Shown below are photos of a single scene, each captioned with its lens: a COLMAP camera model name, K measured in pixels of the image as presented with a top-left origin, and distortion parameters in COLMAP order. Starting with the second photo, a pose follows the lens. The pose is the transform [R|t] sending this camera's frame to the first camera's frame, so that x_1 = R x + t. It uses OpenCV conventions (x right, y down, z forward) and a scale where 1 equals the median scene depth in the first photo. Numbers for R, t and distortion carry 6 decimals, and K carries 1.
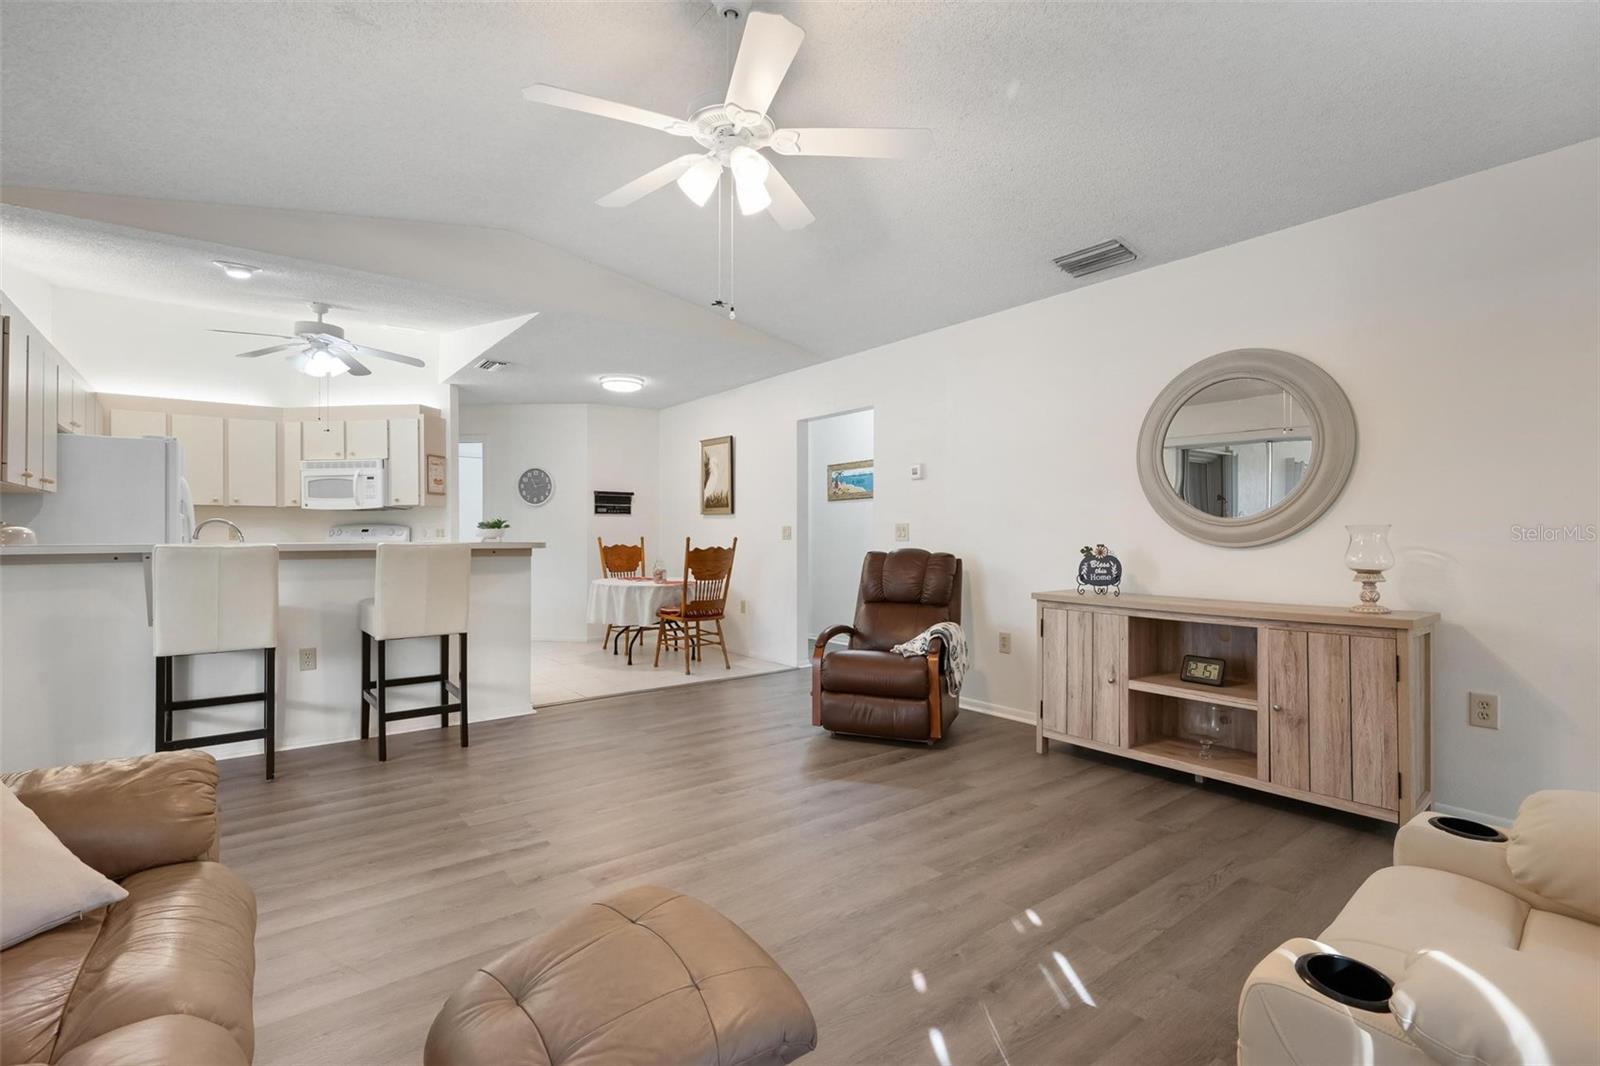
lens RADIAL K [[721.6, 0, 799.1], [0, 721.6, 532.9], [0, 0, 1]] dist [-0.000251, -0.001420]
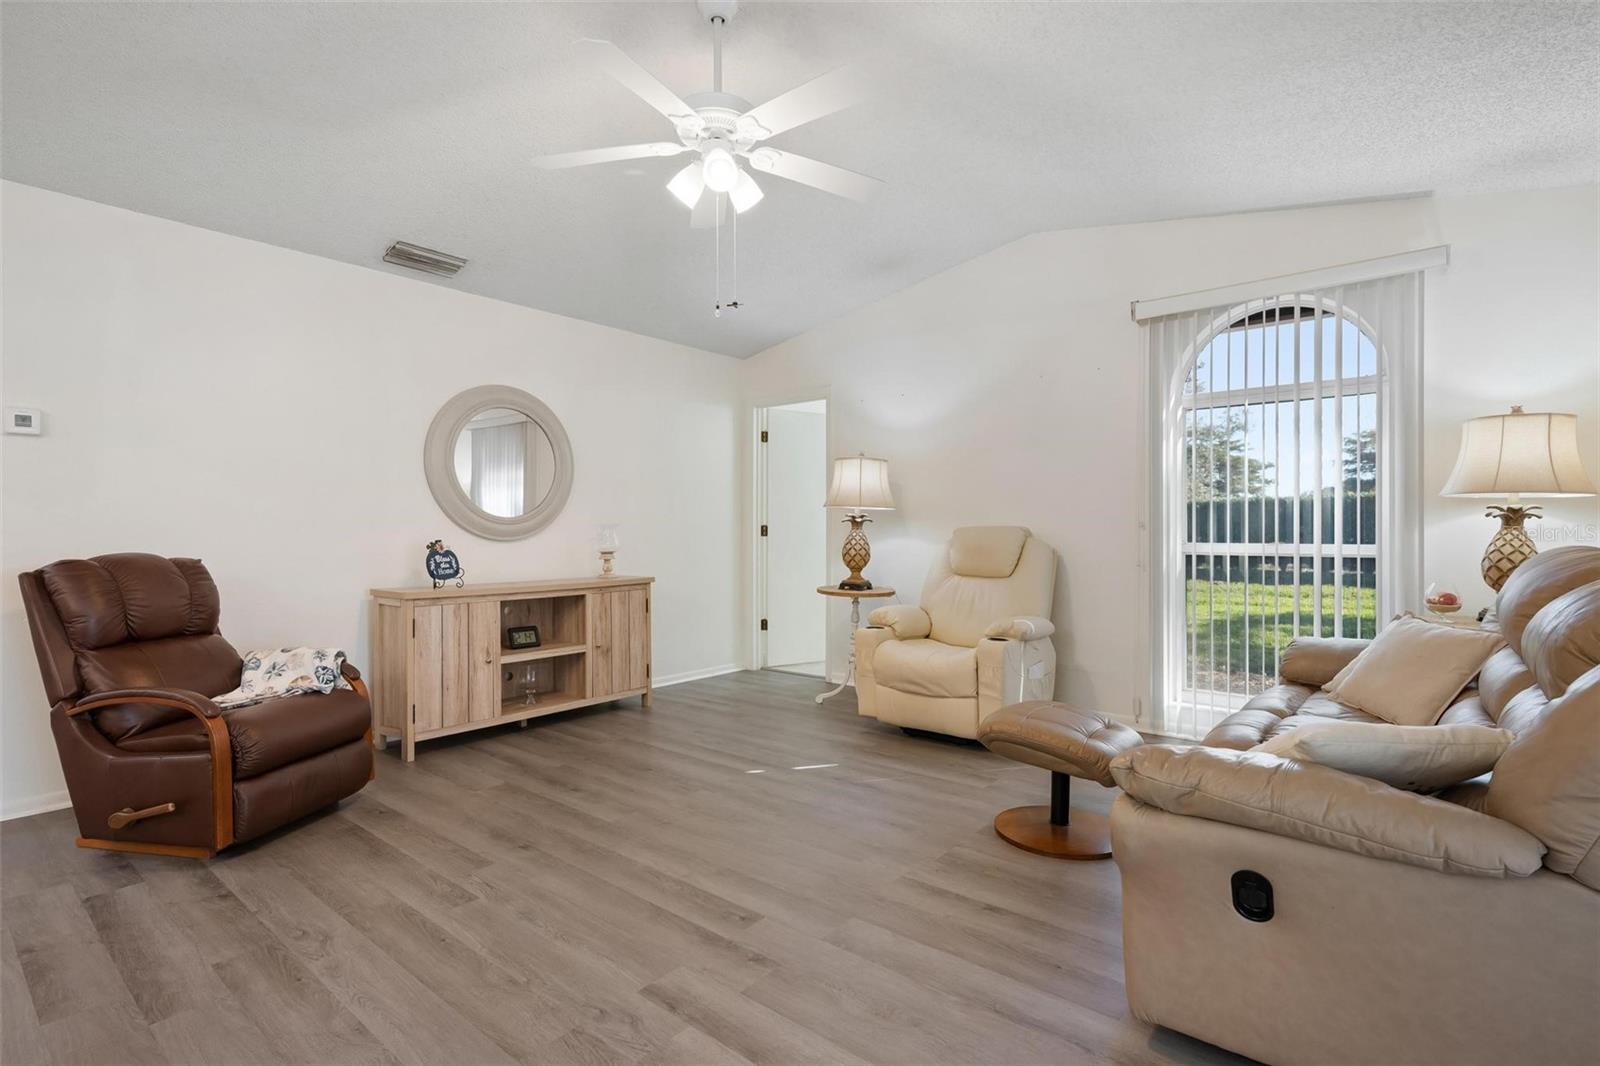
lens RADIAL K [[760.1, 0, 795.5], [0, 760.1, 535.8], [0, 0, 1]] dist [-0.003182, -0.000683]
pose [[-0.197072, -0.002232, 0.980387, -0.630831], [0.005703, 0.999978, 0.003423, 0.007752], [-0.980372, 0.006266, -0.197055, 0.595639]]
